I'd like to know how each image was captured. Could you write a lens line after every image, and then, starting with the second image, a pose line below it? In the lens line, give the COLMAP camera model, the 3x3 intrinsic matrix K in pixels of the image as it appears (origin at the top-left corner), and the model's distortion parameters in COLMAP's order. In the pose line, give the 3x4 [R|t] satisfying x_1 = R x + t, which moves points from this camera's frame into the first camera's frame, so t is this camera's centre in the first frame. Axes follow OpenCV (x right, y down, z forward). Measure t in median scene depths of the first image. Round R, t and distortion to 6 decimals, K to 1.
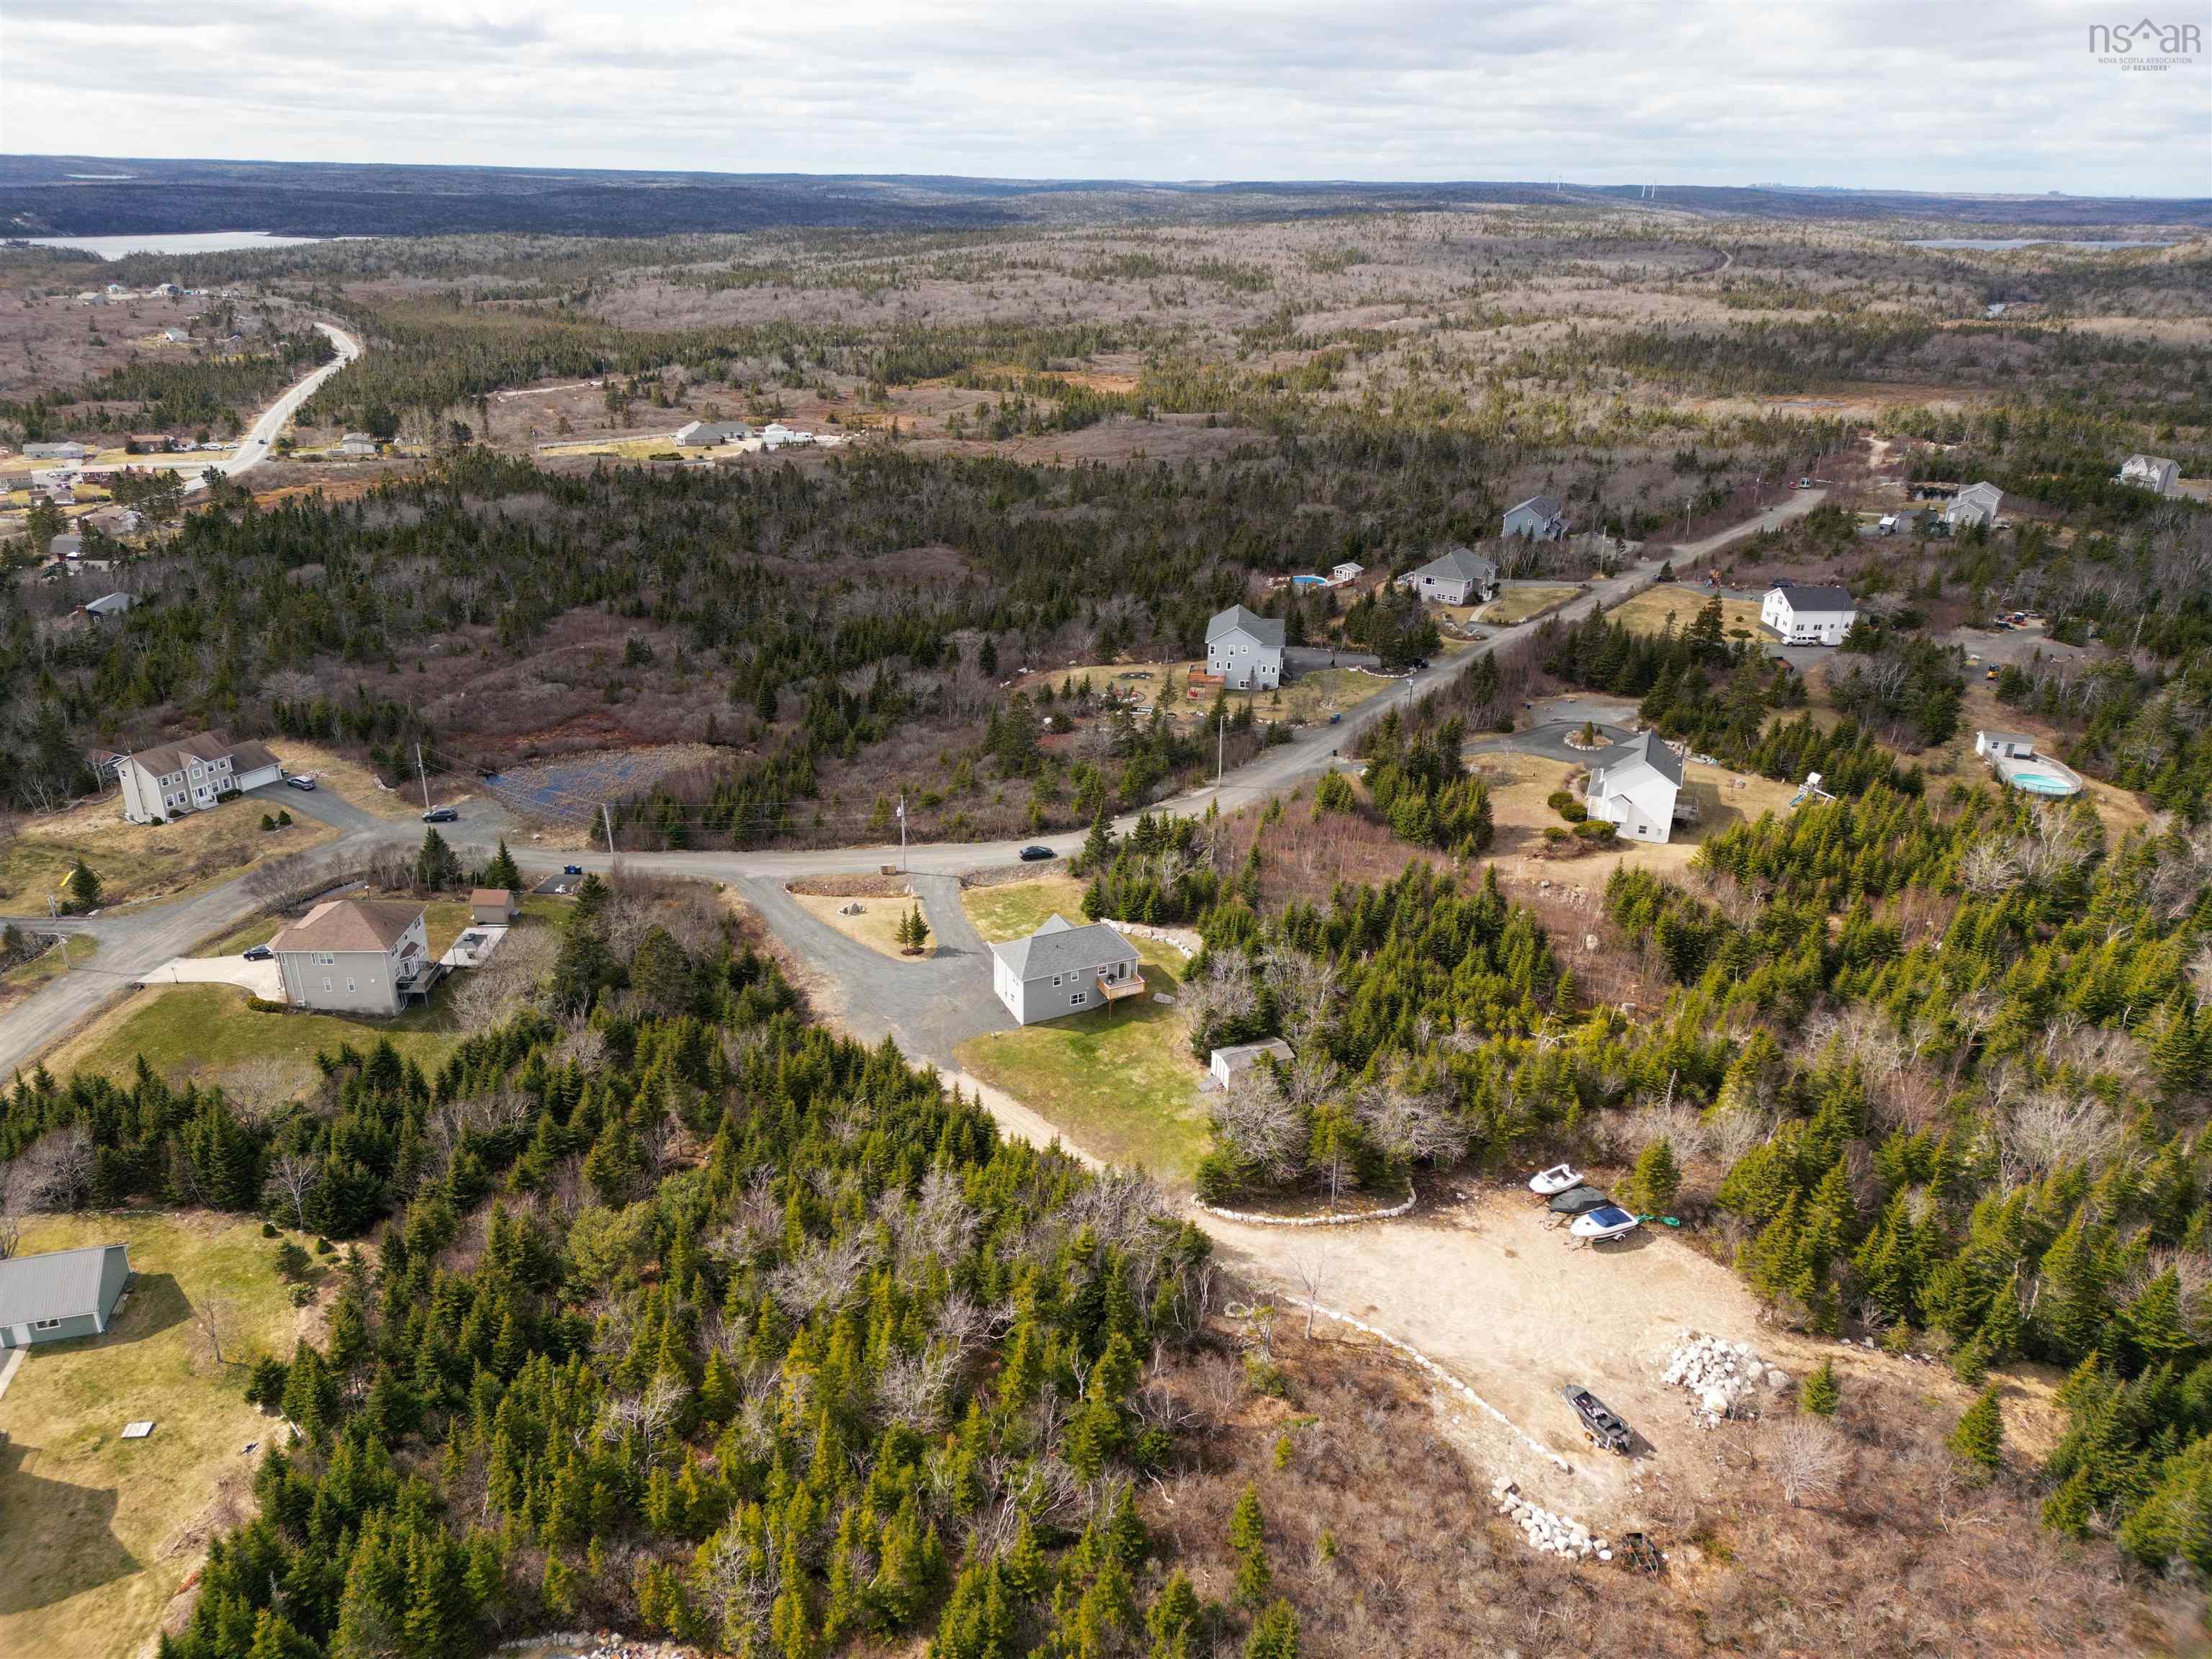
lens RADIAL K [[1522.9, 0, 1120.7], [0, 1522.9, 823.0], [0, 0, 1]] dist [0.059709, -0.053014]
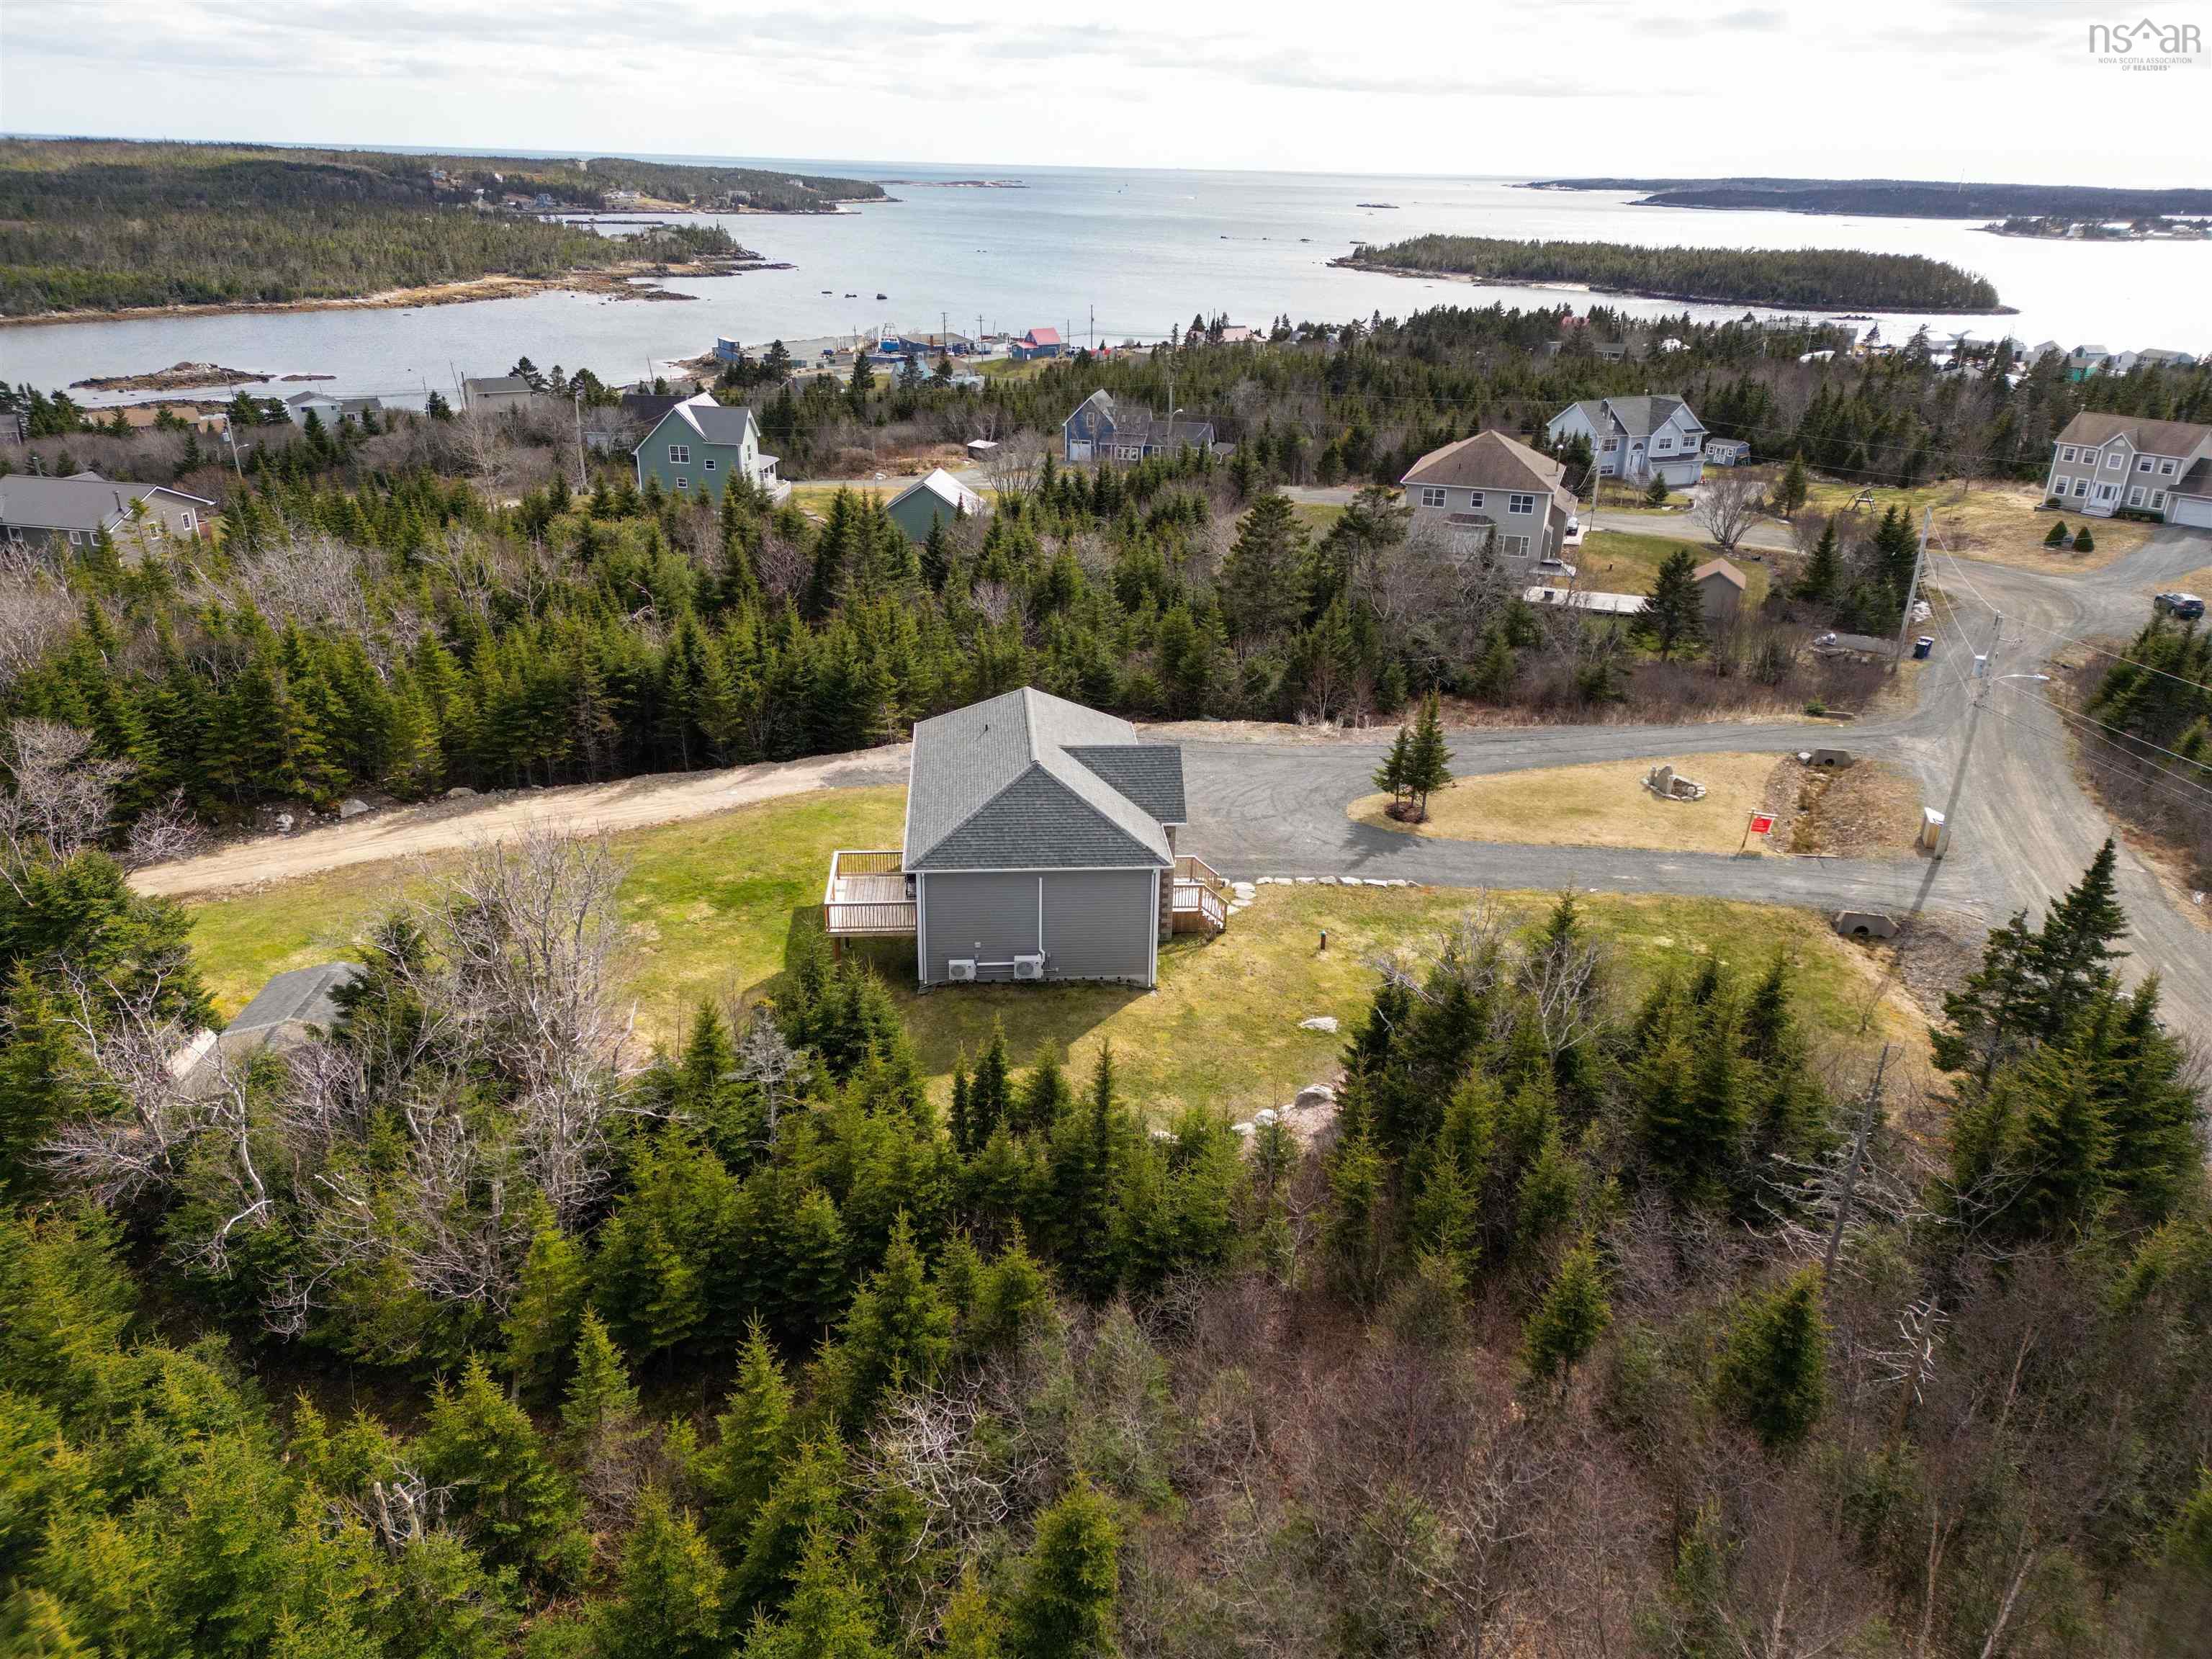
lens RADIAL K [[1522.9, 0, 1110.2], [0, 1522.9, 830.9], [0, 0, 1]] dist [0.059709, -0.053014]
pose [[-0.358572, 0.344253, -0.867707, 0.159684], [-0.380165, 0.795095, 0.472544, -0.046936], [0.852585, 0.499313, -0.154226, 0.674772]]
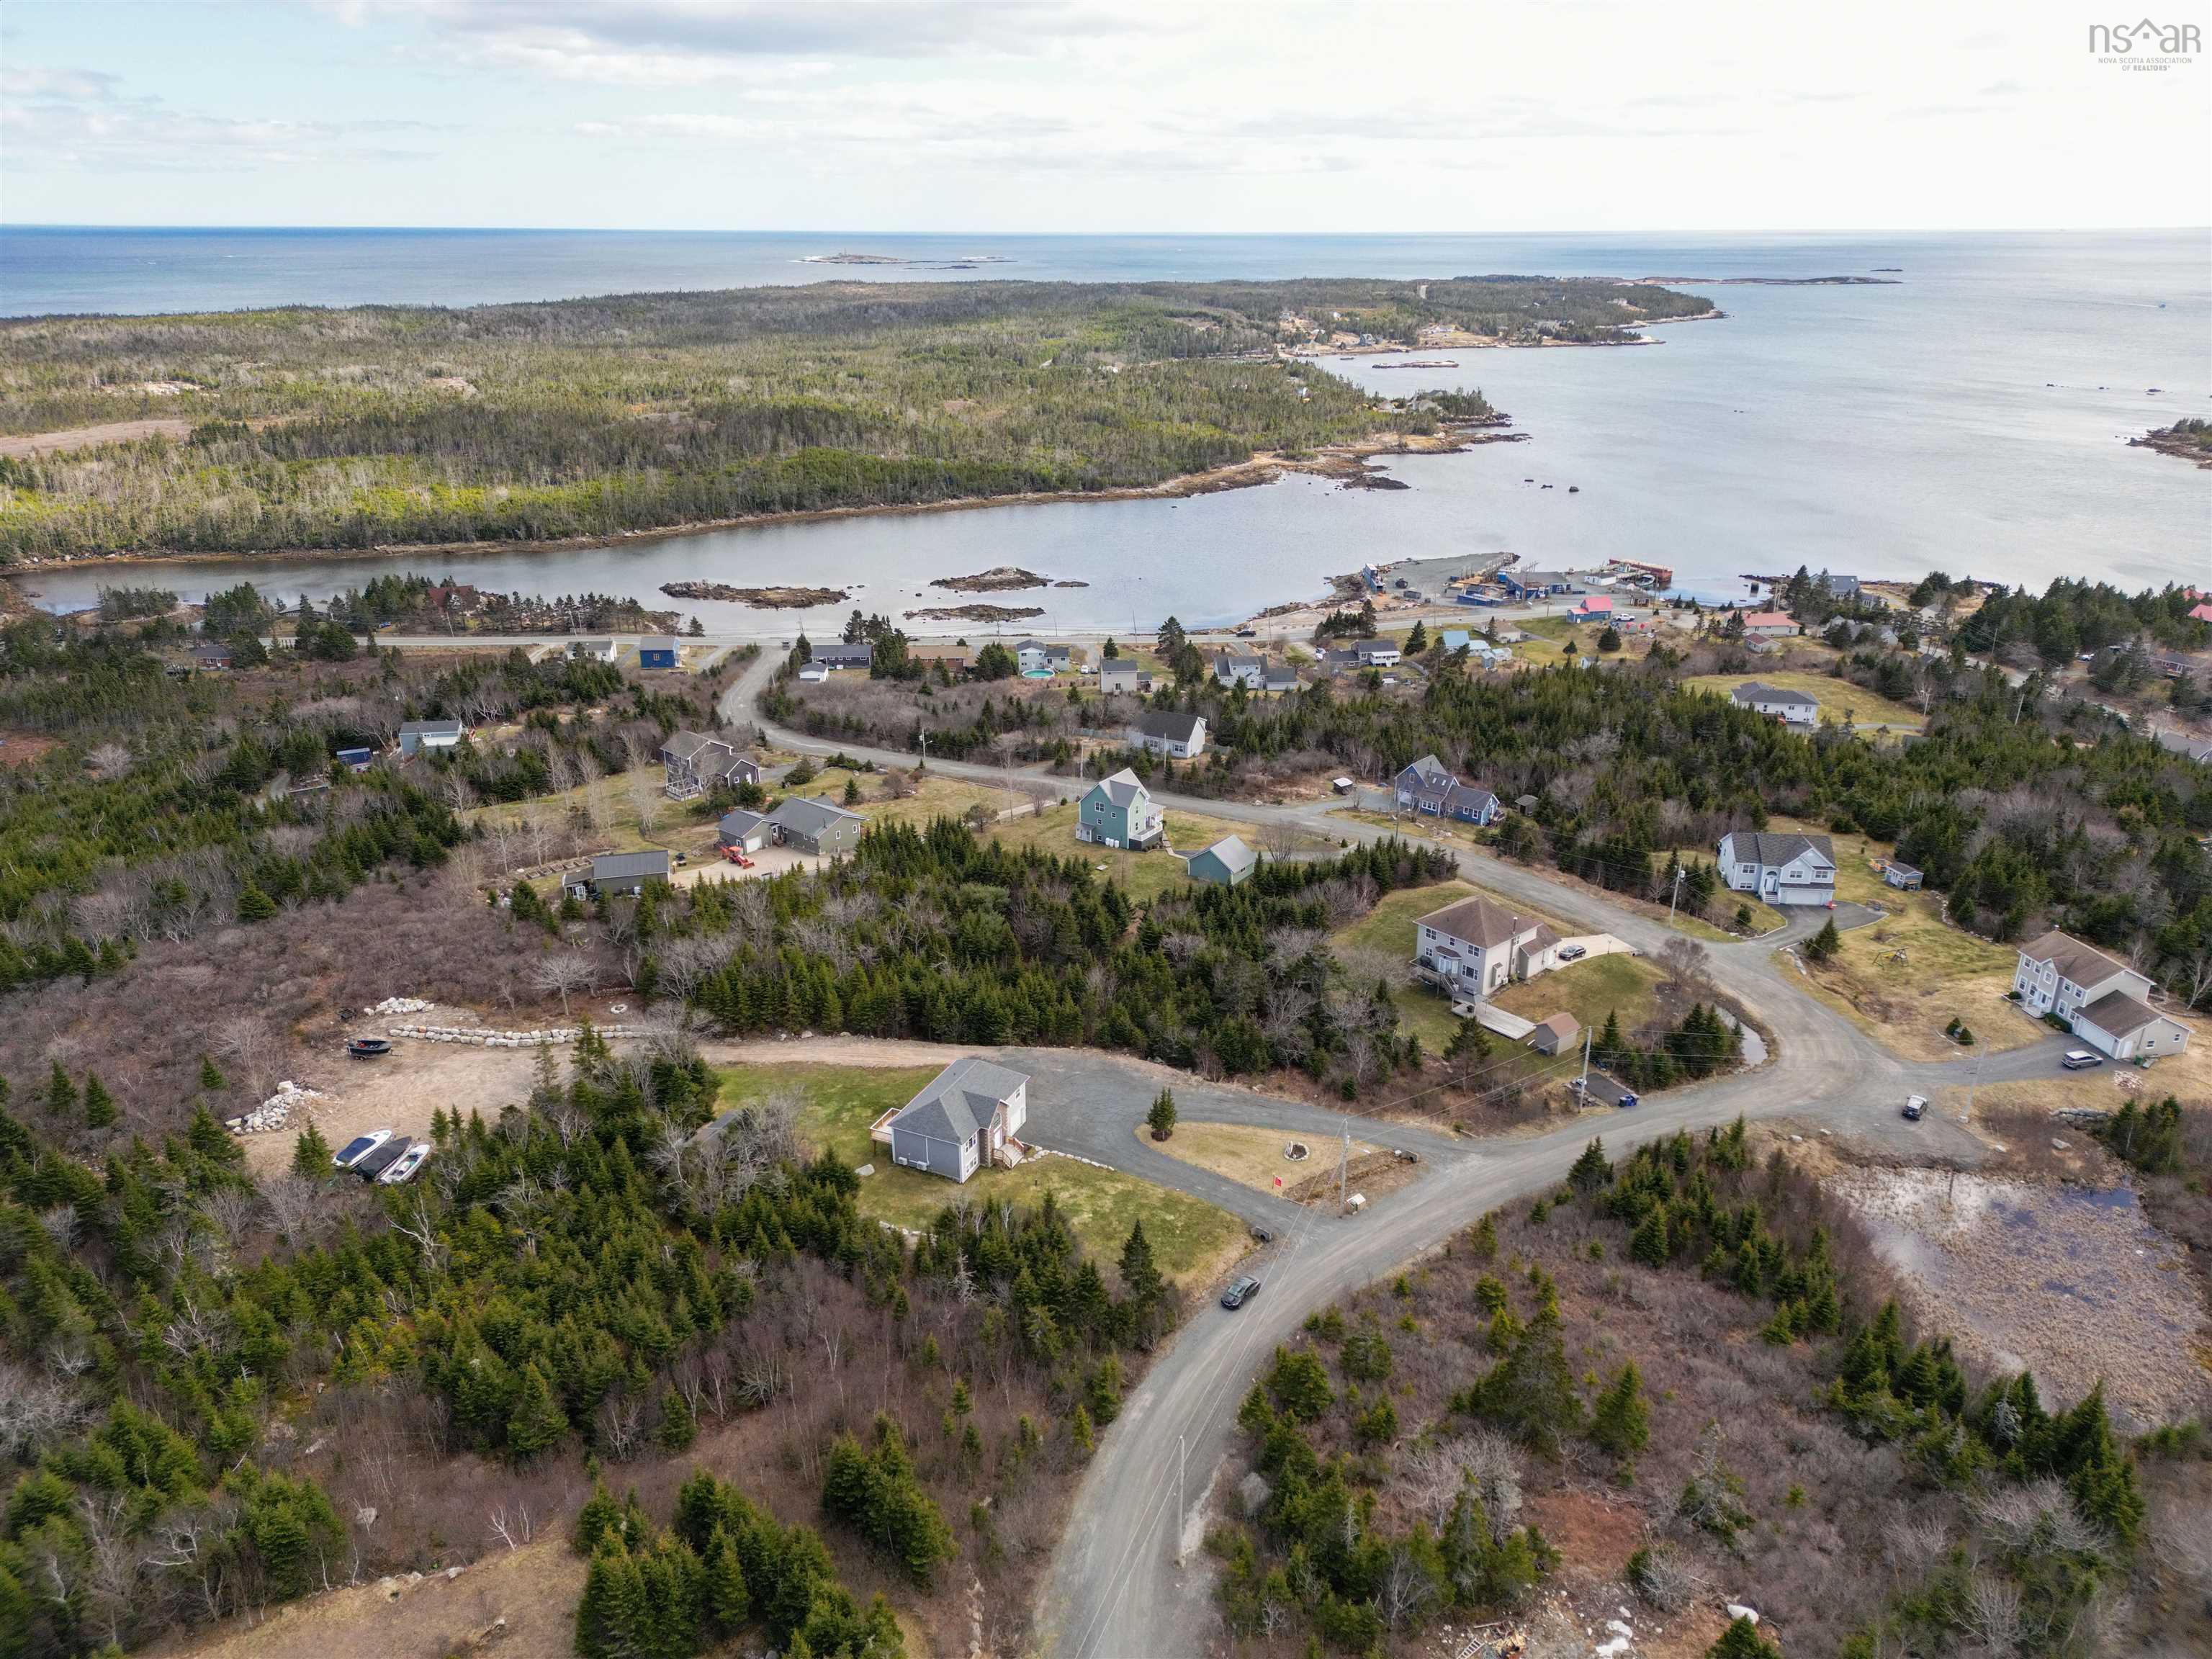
lens RADIAL K [[1522.9, 0, 1116.7], [0, 1522.9, 822.7], [0, 0, 1]] dist [0.059709, -0.053014]
pose [[-0.772133, 0.208680, -0.600219, 0.267215], [-0.256675, 0.761643, 0.594994, -0.404388], [0.581316, 0.613476, -0.534527, 0.920212]]
